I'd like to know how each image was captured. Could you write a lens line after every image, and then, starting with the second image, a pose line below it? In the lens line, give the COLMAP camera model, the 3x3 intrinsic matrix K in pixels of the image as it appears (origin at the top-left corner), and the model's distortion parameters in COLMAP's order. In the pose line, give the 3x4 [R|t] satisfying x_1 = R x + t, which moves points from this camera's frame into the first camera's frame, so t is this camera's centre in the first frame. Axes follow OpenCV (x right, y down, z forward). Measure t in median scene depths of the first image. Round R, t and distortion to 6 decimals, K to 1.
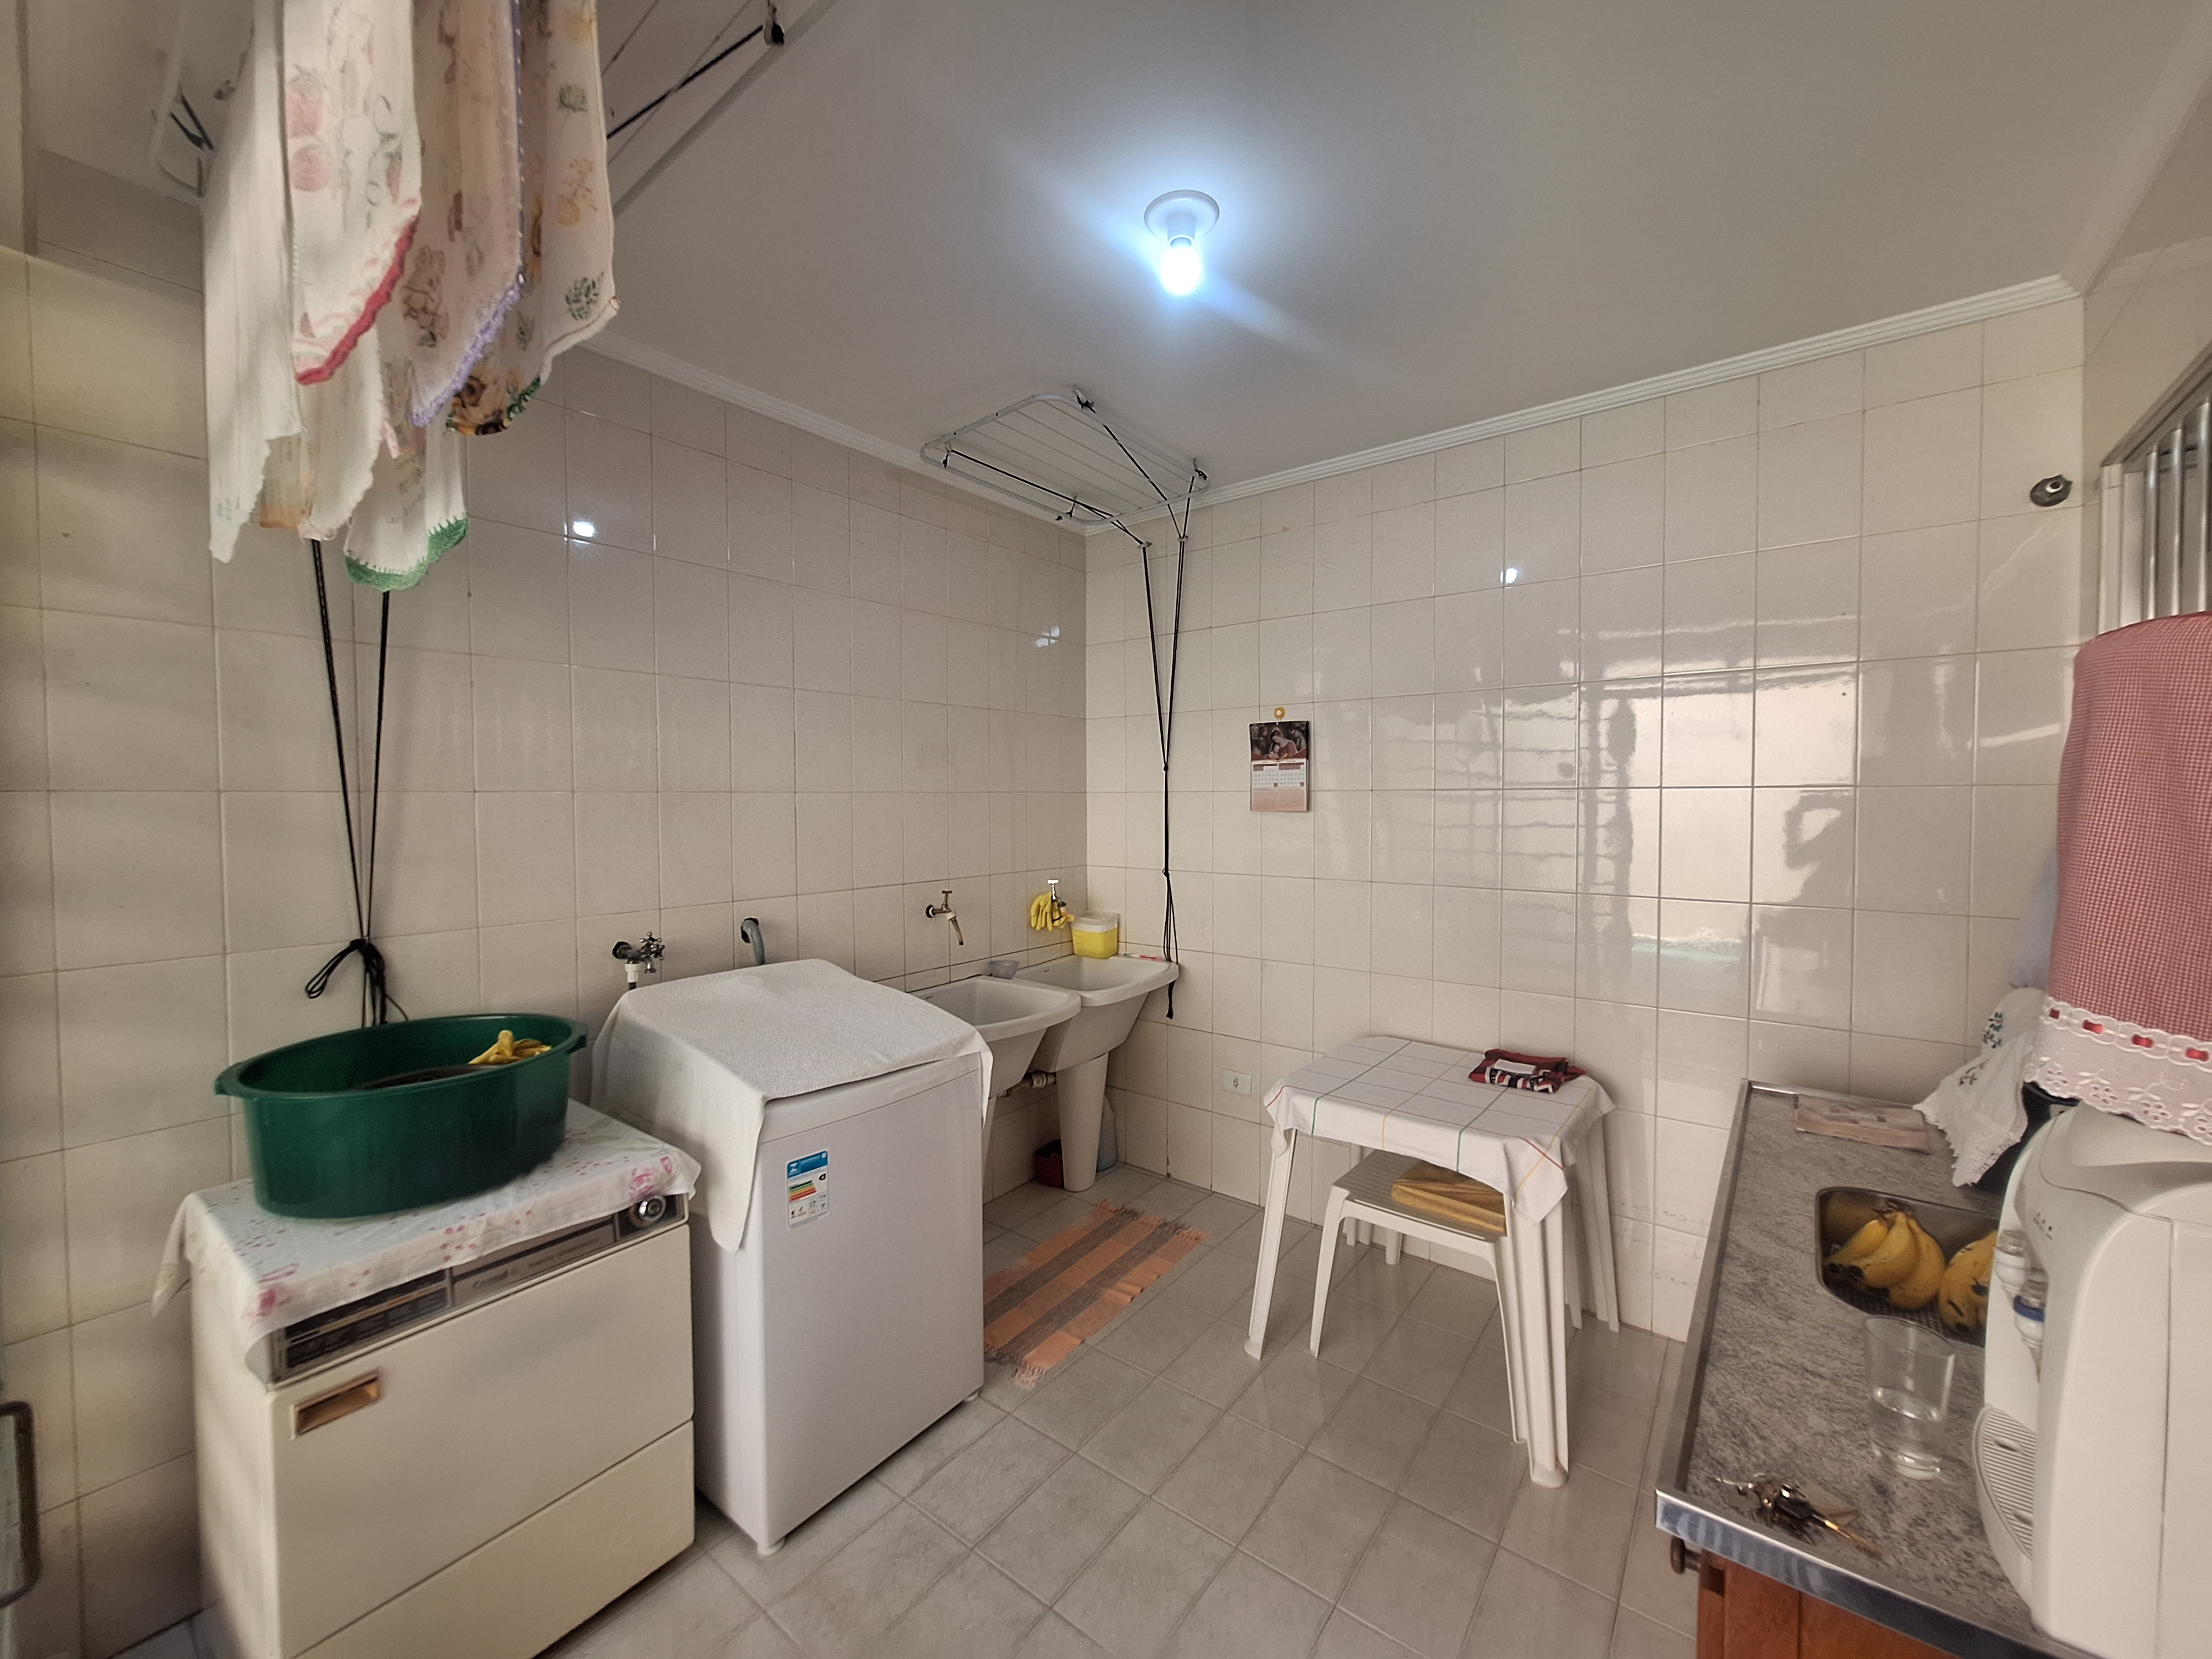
lens RADIAL K [[868.4, 0, 1085.0], [0, 868.4, 820.5], [0, 0, 1]] dist [-0.012722, 0.002467]
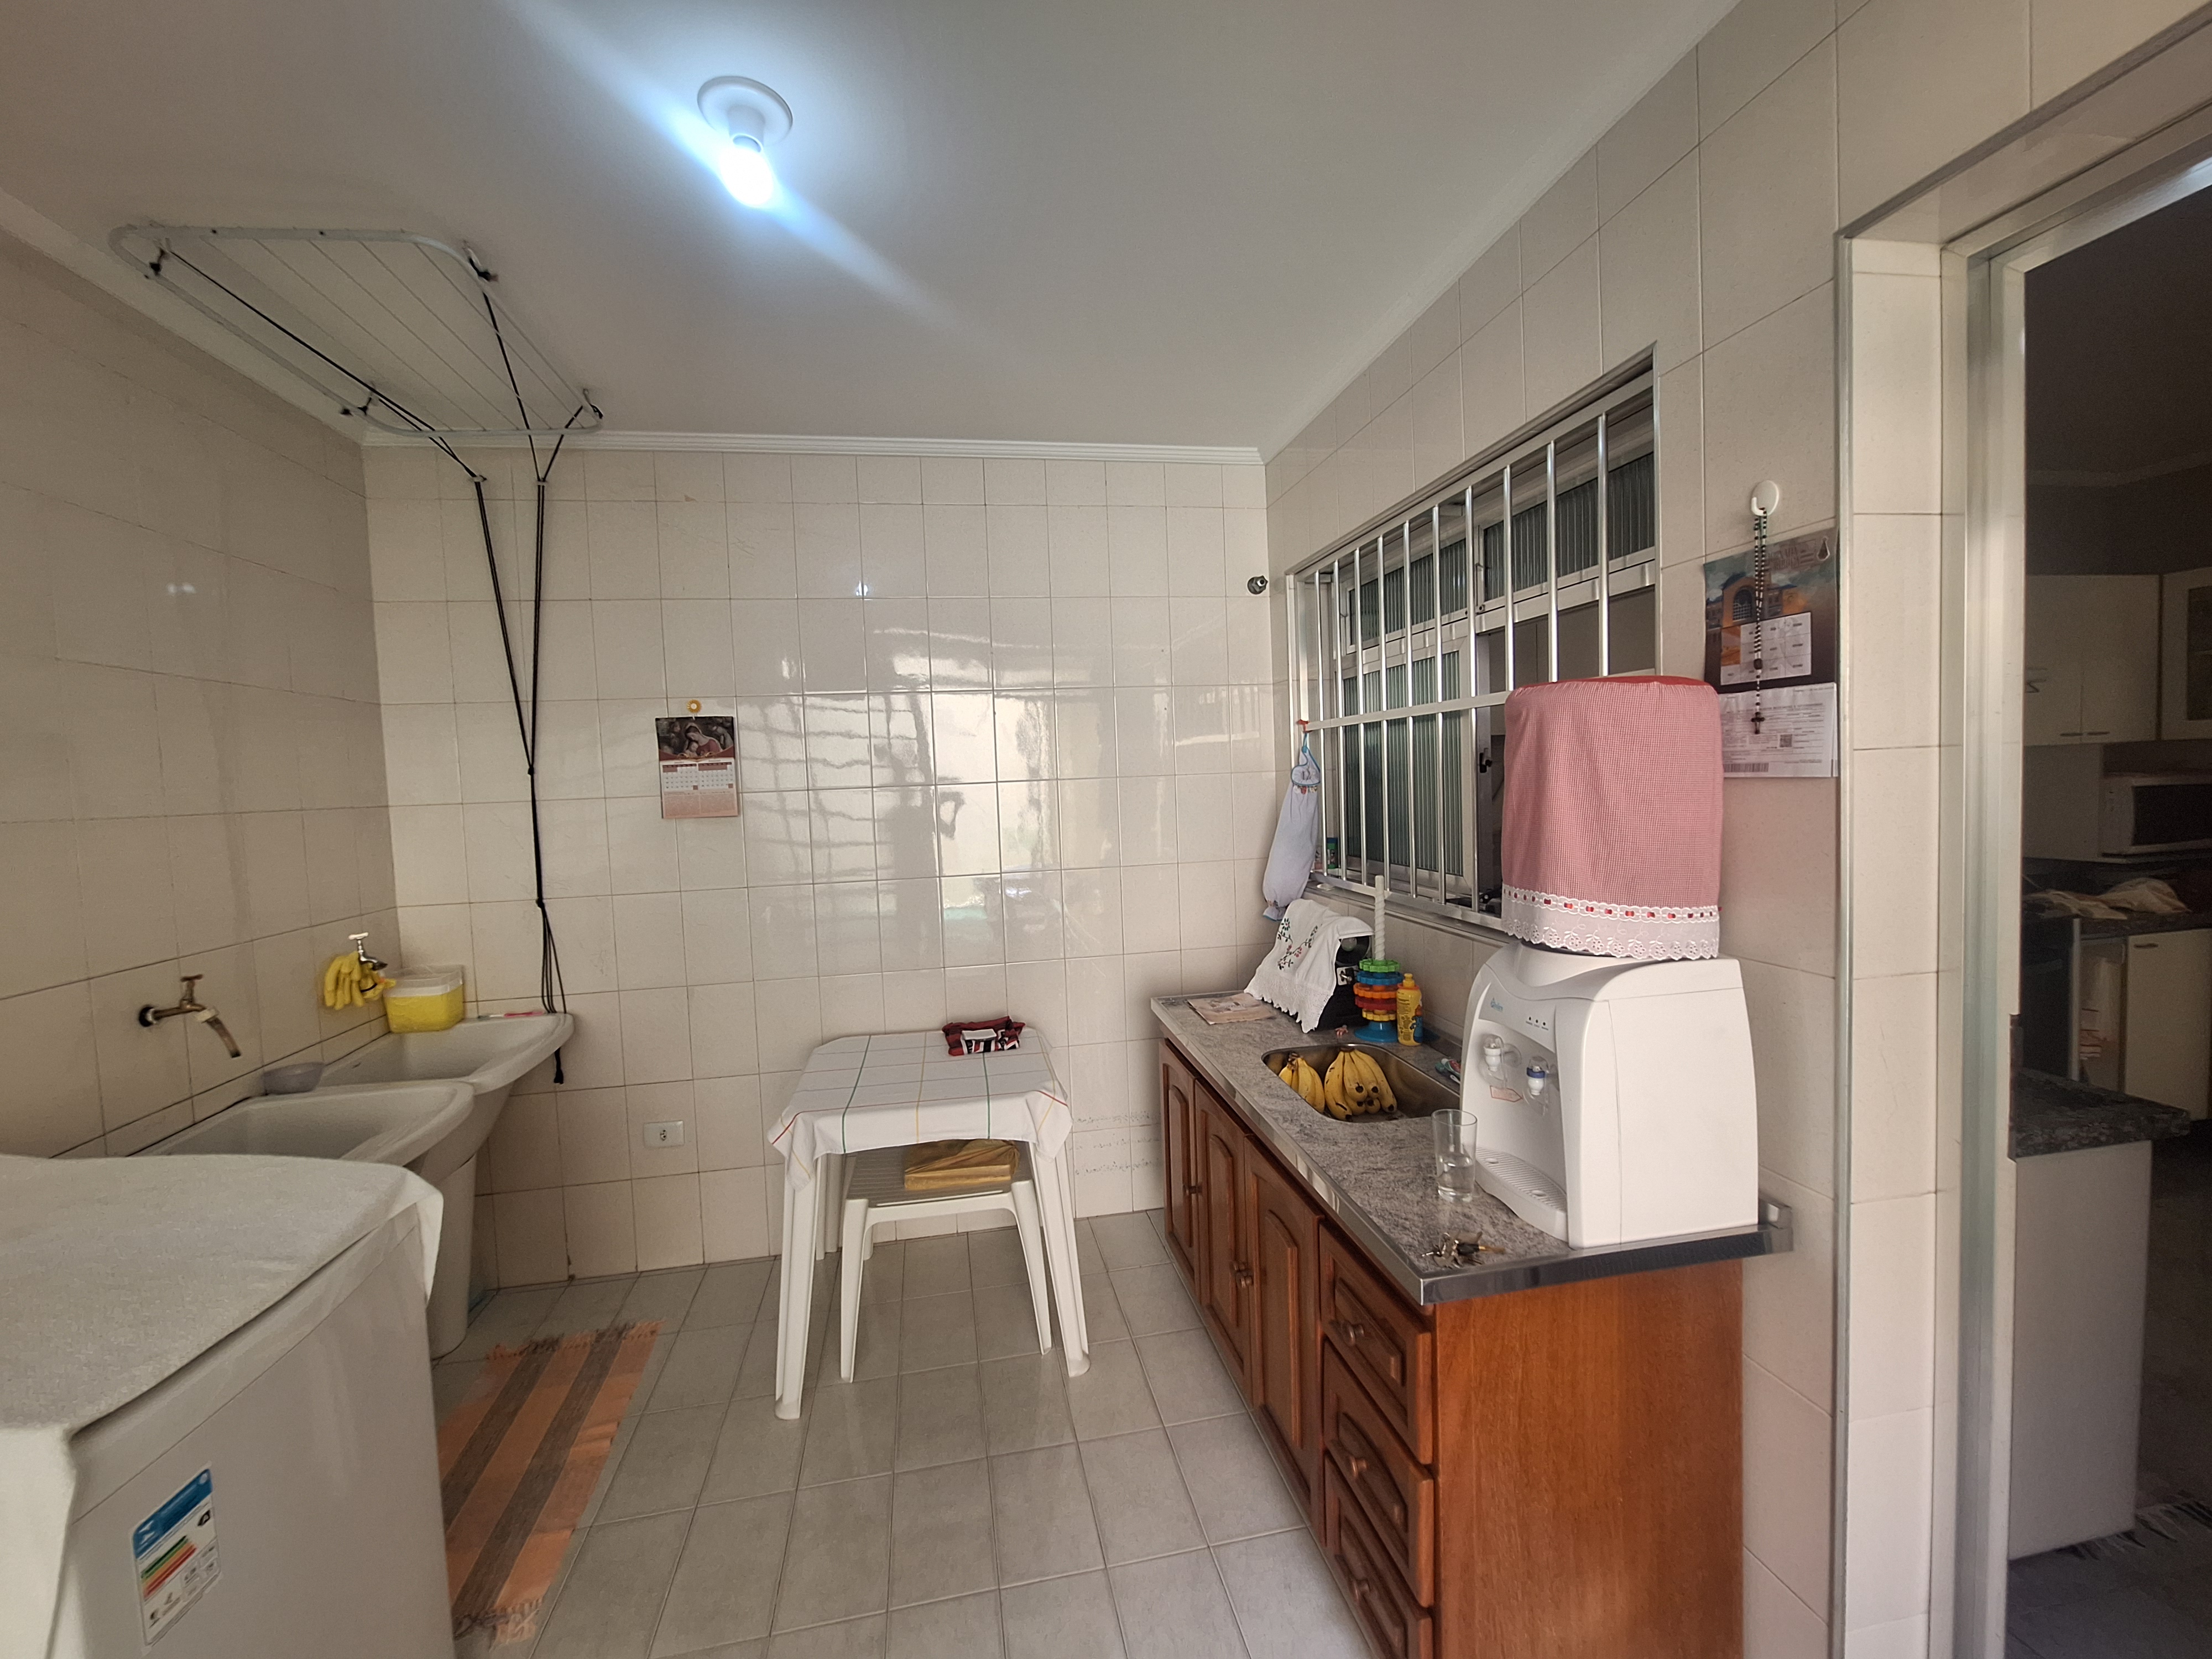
lens RADIAL K [[868.4, 0, 1084.1], [0, 868.4, 820.2], [0, 0, 1]] dist [-0.012722, 0.002467]
pose [[0.660874, -0.057925, 0.748258, -0.191207], [0.056172, 0.998038, 0.027649, -0.010368], [-0.748392, 0.023759, 0.662831, 0.124117]]
